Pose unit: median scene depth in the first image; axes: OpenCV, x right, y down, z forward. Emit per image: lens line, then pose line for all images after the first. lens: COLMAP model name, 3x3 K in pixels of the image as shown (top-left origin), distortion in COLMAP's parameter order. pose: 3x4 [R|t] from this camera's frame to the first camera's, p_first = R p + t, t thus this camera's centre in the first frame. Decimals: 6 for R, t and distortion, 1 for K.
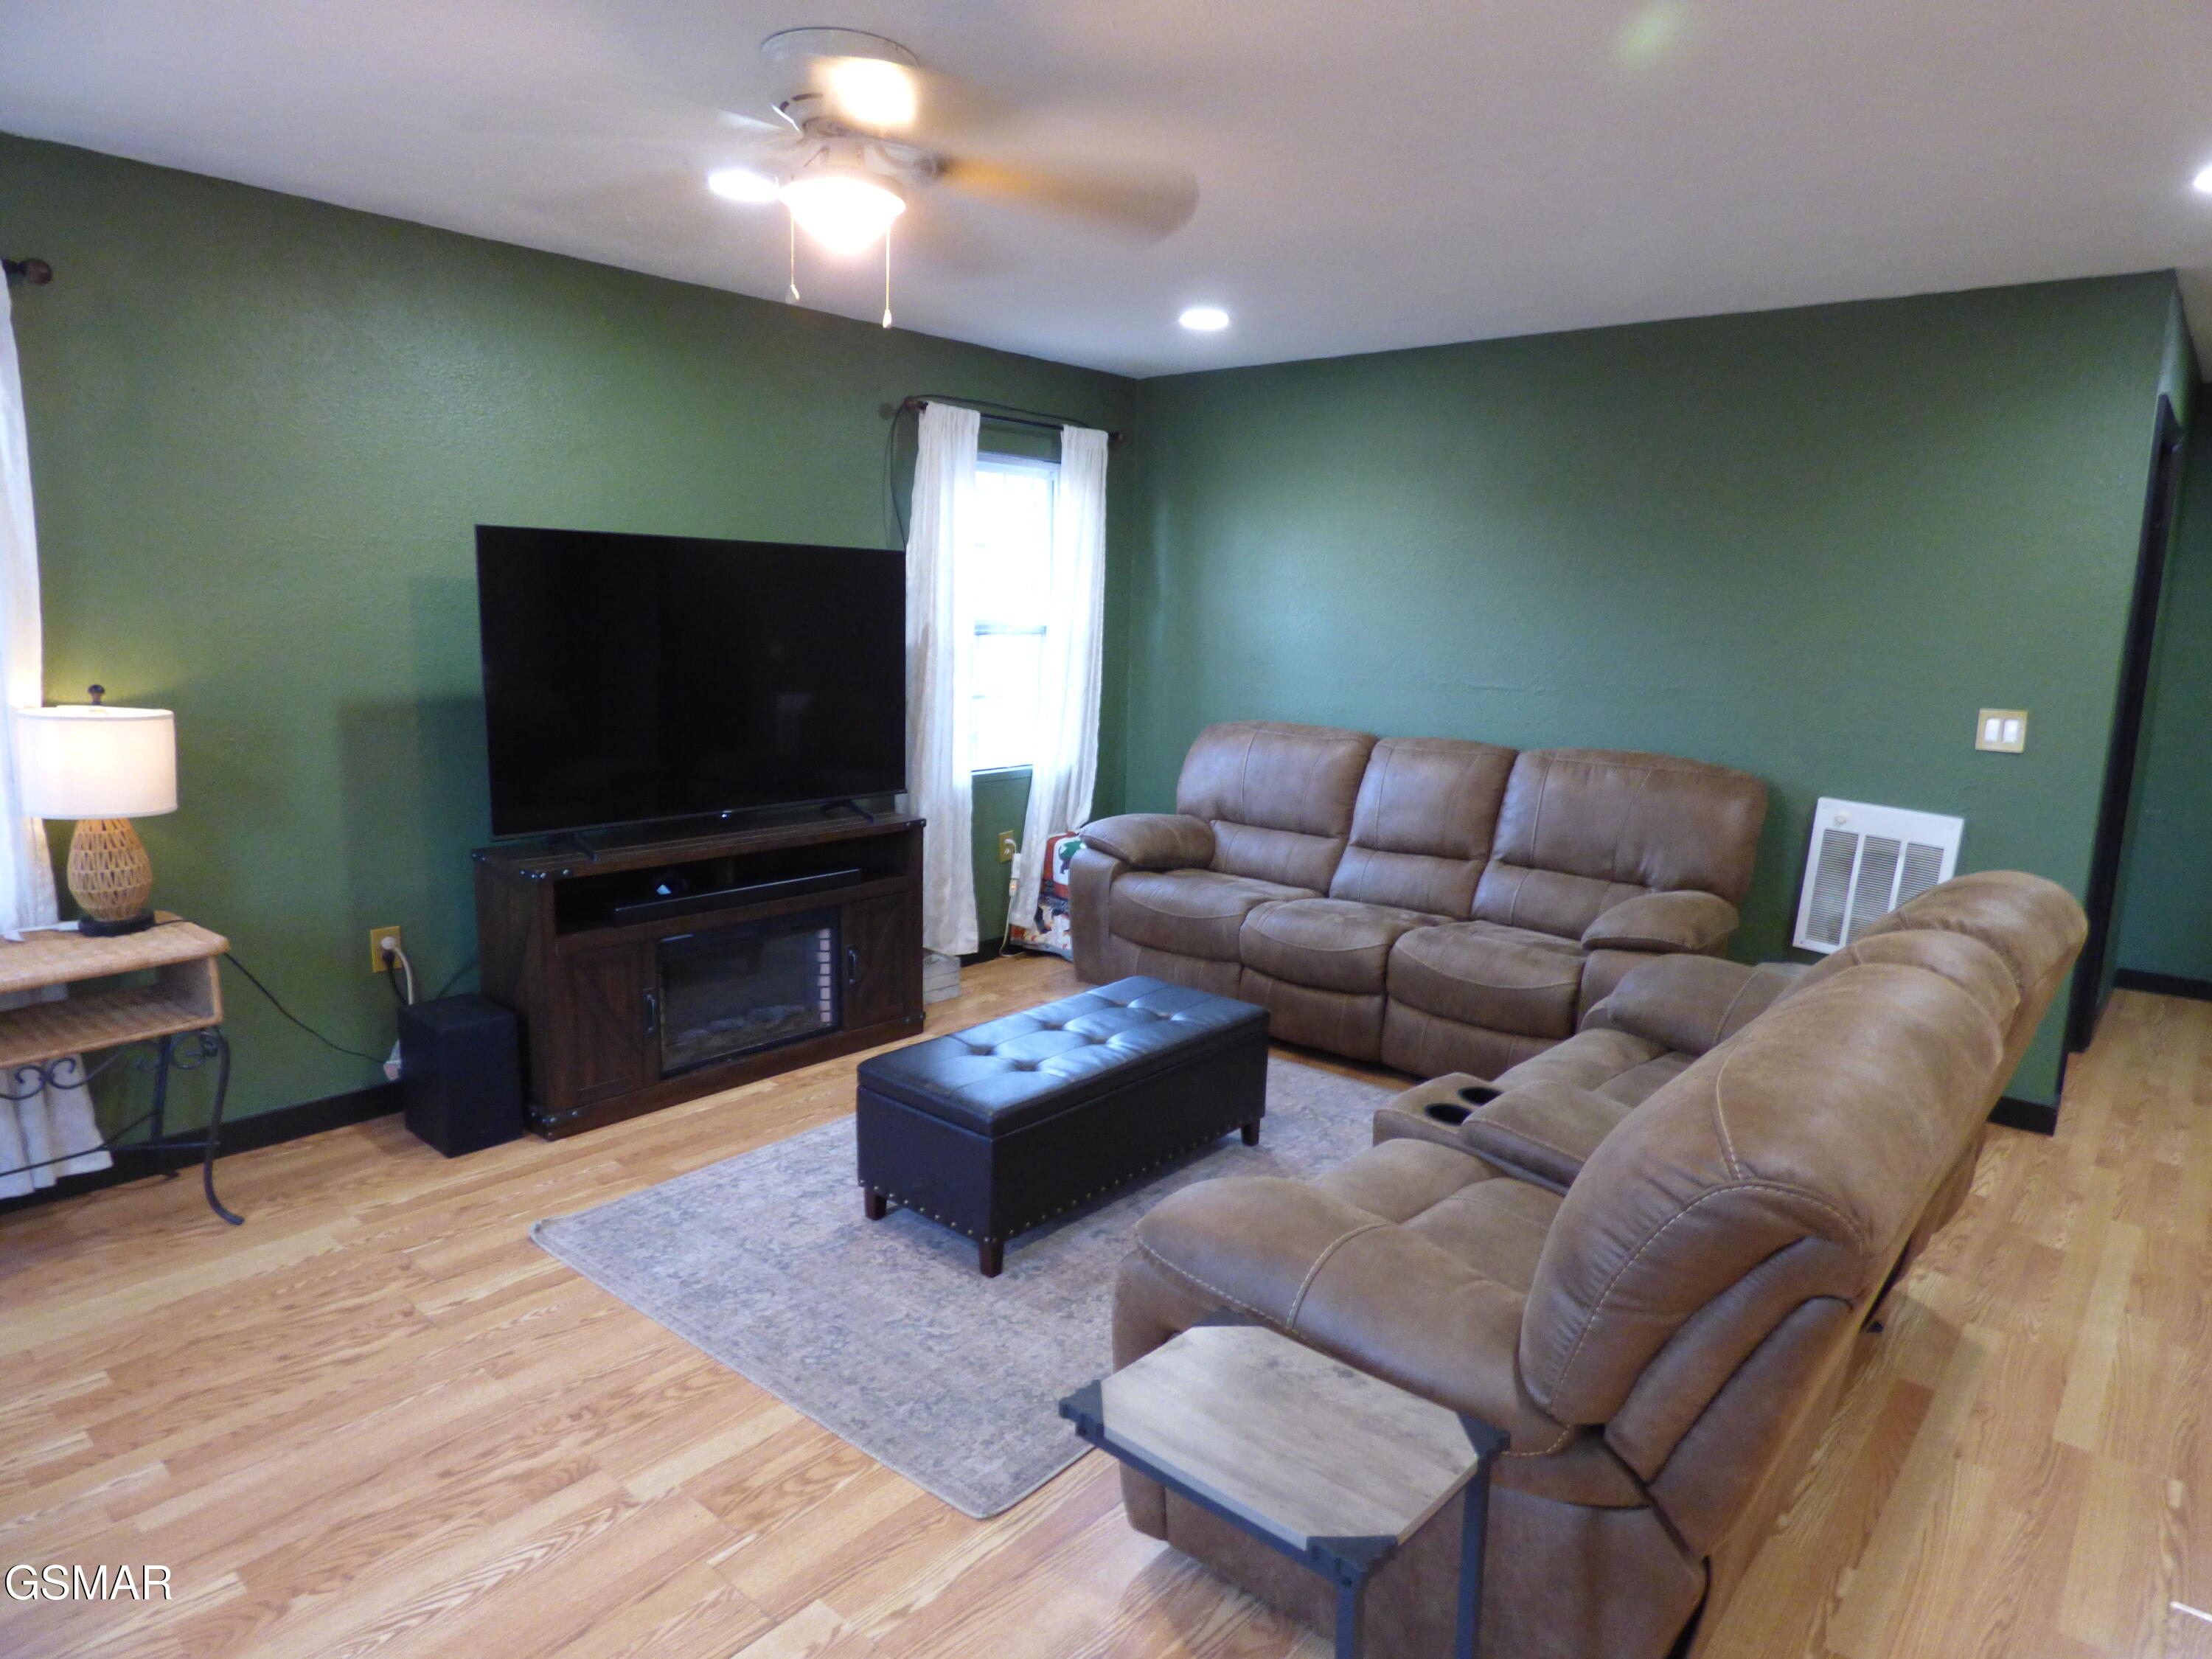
lens RADIAL K [[1320.1, 0, 1106.6], [0, 1320.1, 832.4], [0, 0, 1]] dist [-0.002829, -0.004423]
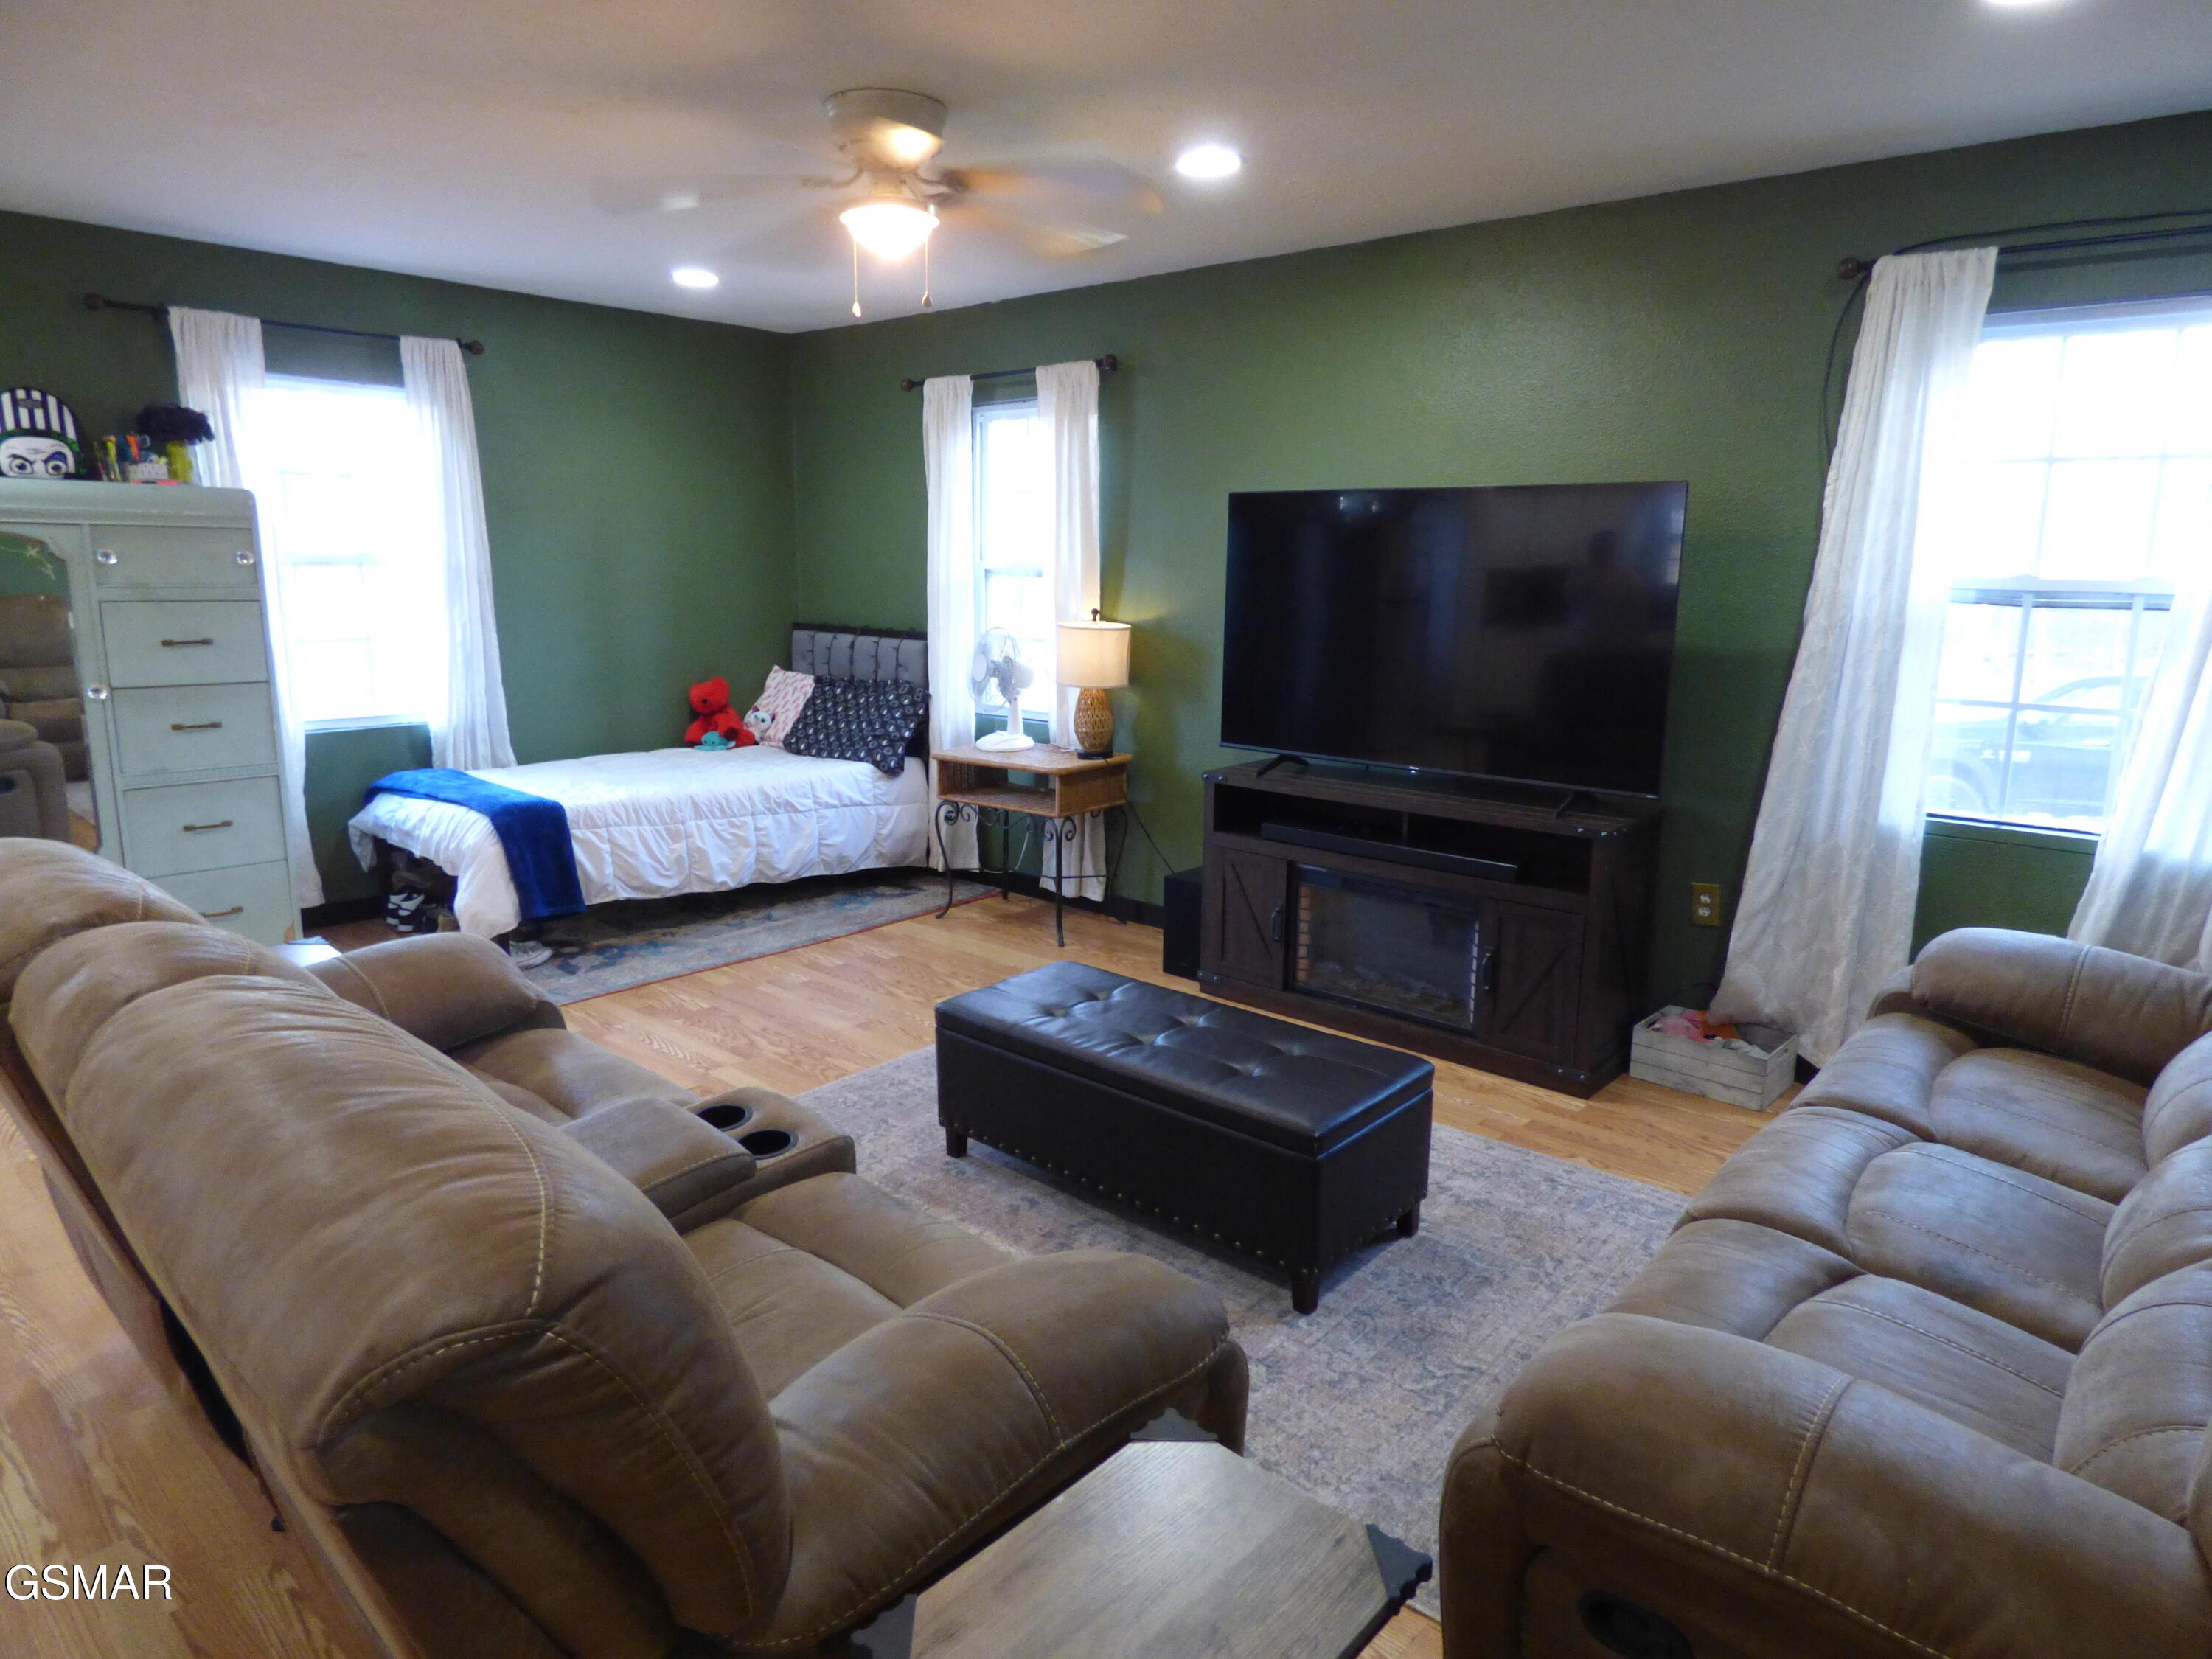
lens RADIAL K [[1320.1, 0, 1144.3], [0, 1320.1, 821.7], [0, 0, 1]] dist [-0.002829, -0.004423]
pose [[0.010824, 0.171148, -0.985186, 0.912020], [-0.187908, 0.968039, 0.166105, -0.136173], [0.982127, 0.183326, 0.042638, 1.023049]]
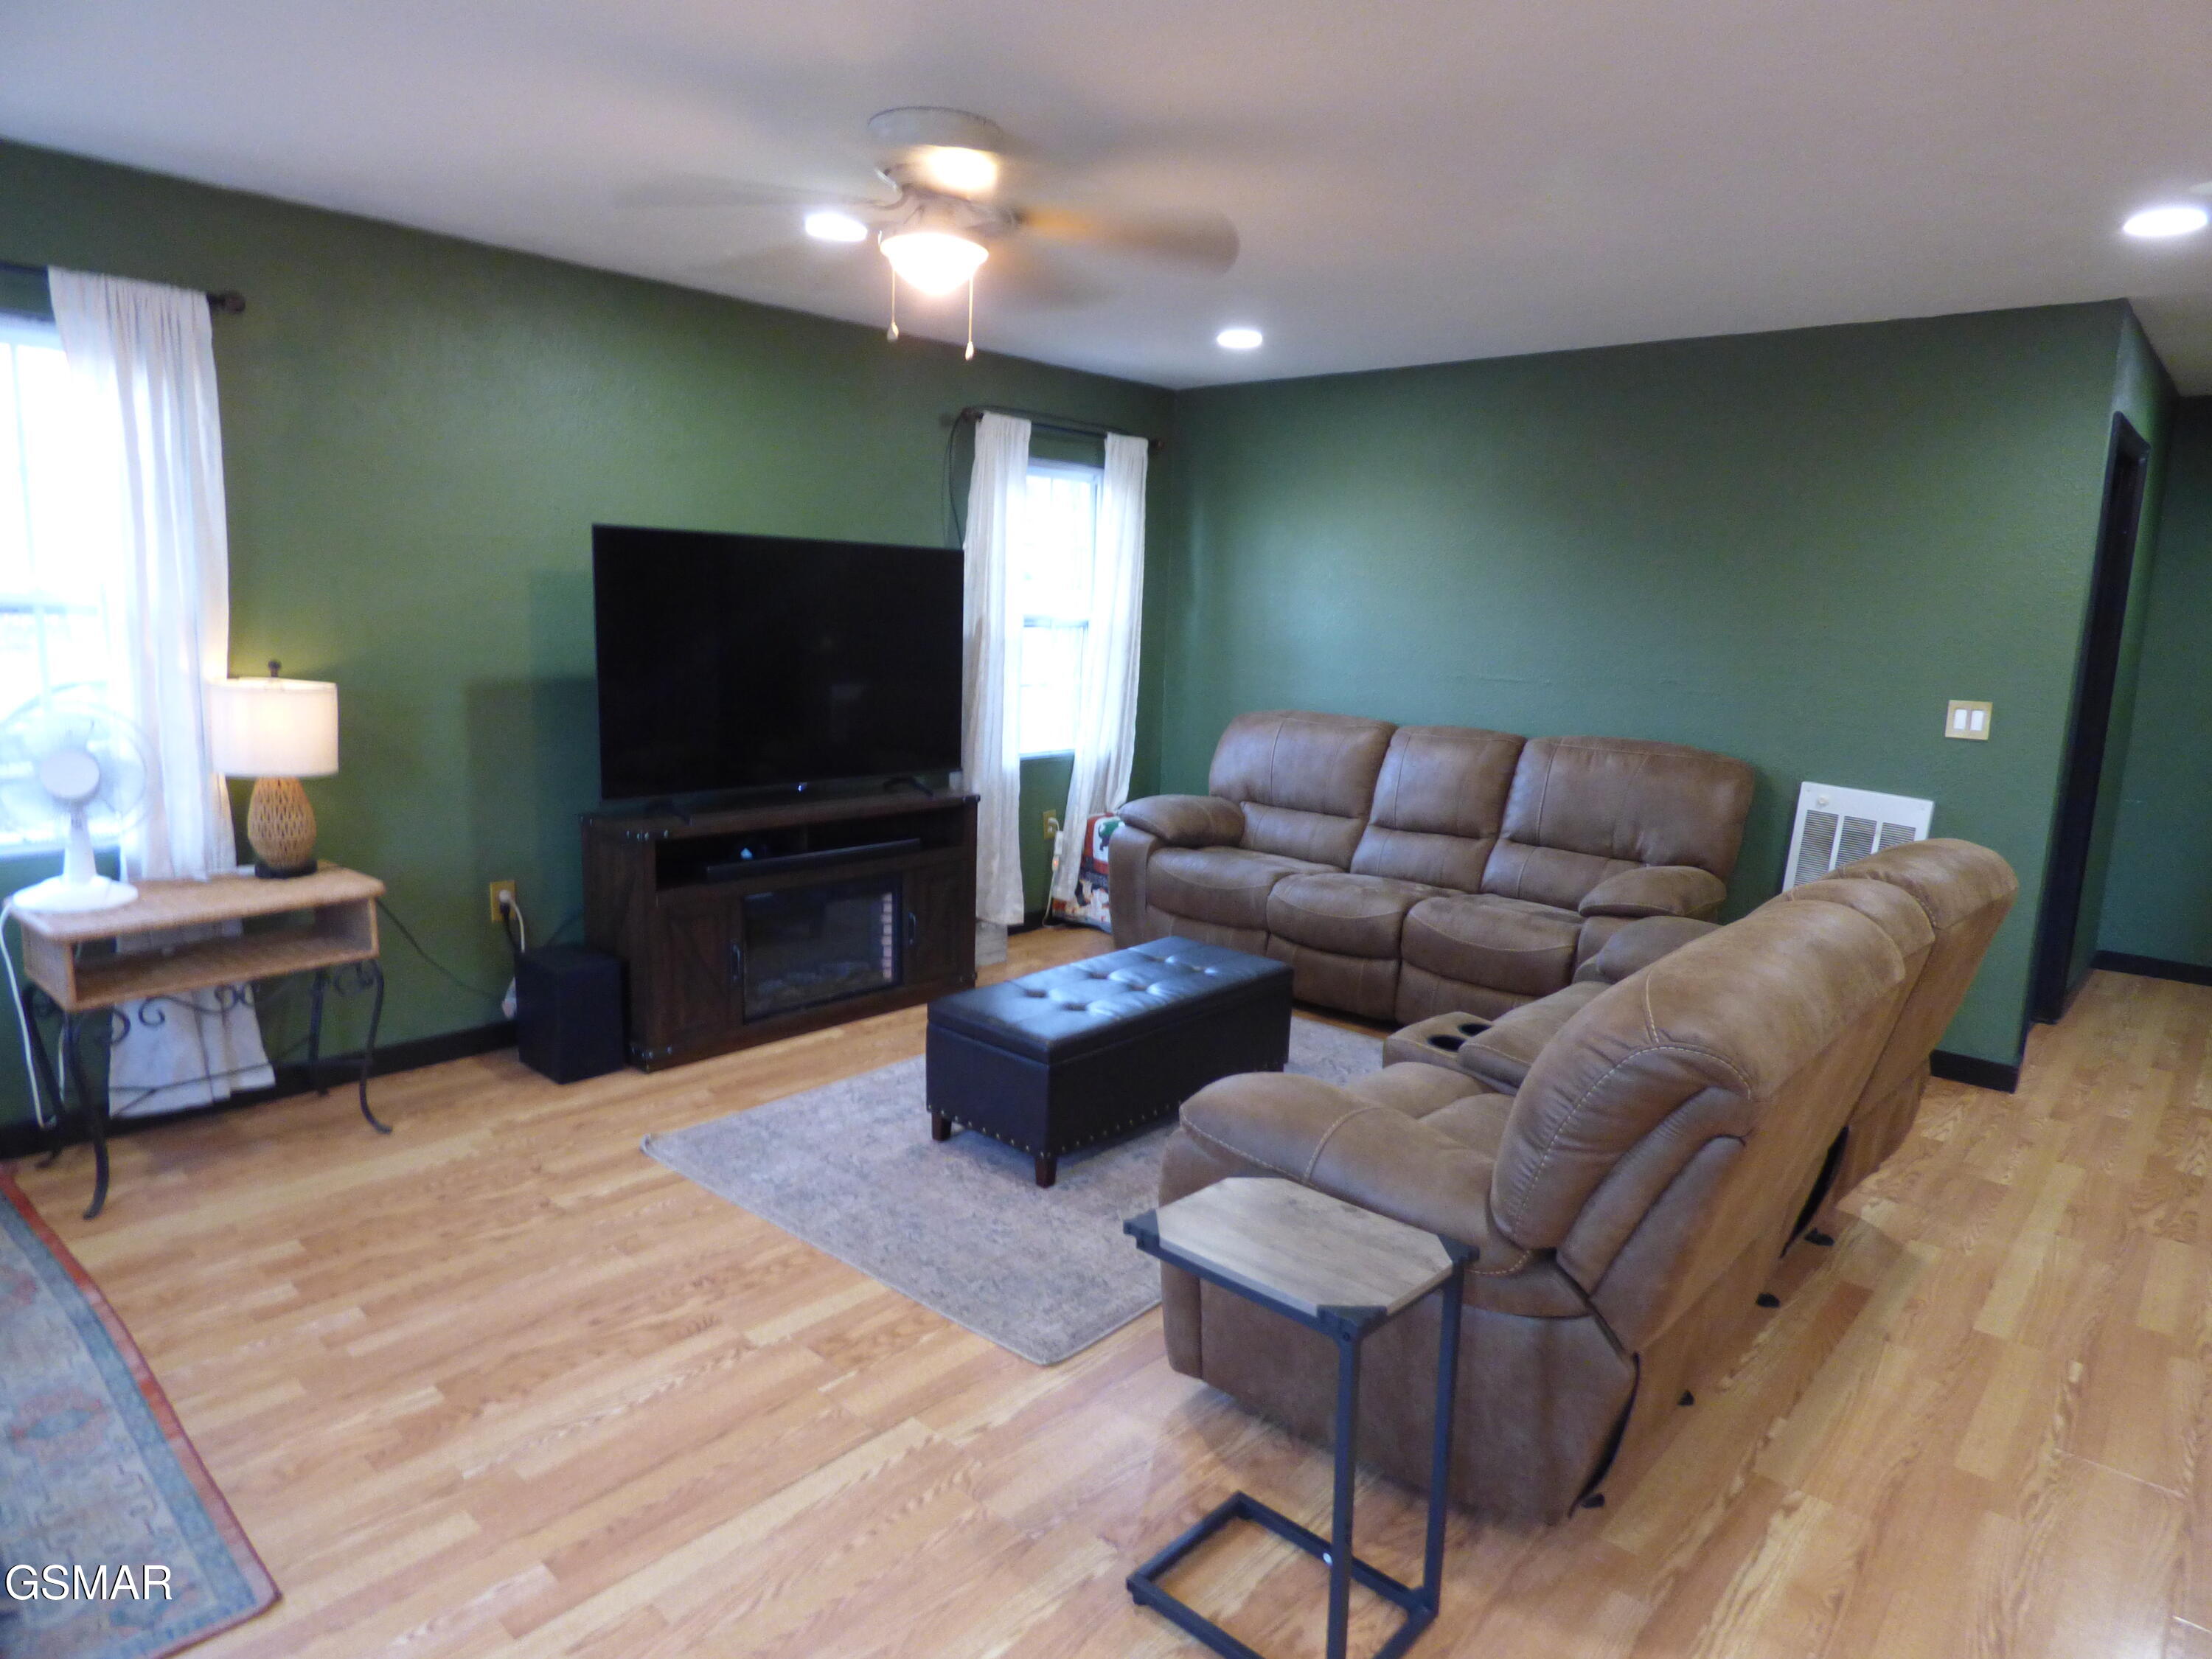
lens RADIAL K [[1320.1, 0, 1104.4], [0, 1320.1, 824.9], [0, 0, 1]] dist [-0.002829, -0.004423]
pose [[0.999713, 0.011010, -0.021257, -0.015354], [-0.011113, 0.999927, -0.004744, 0.028159], [0.021203, 0.004979, 0.999763, -0.134738]]
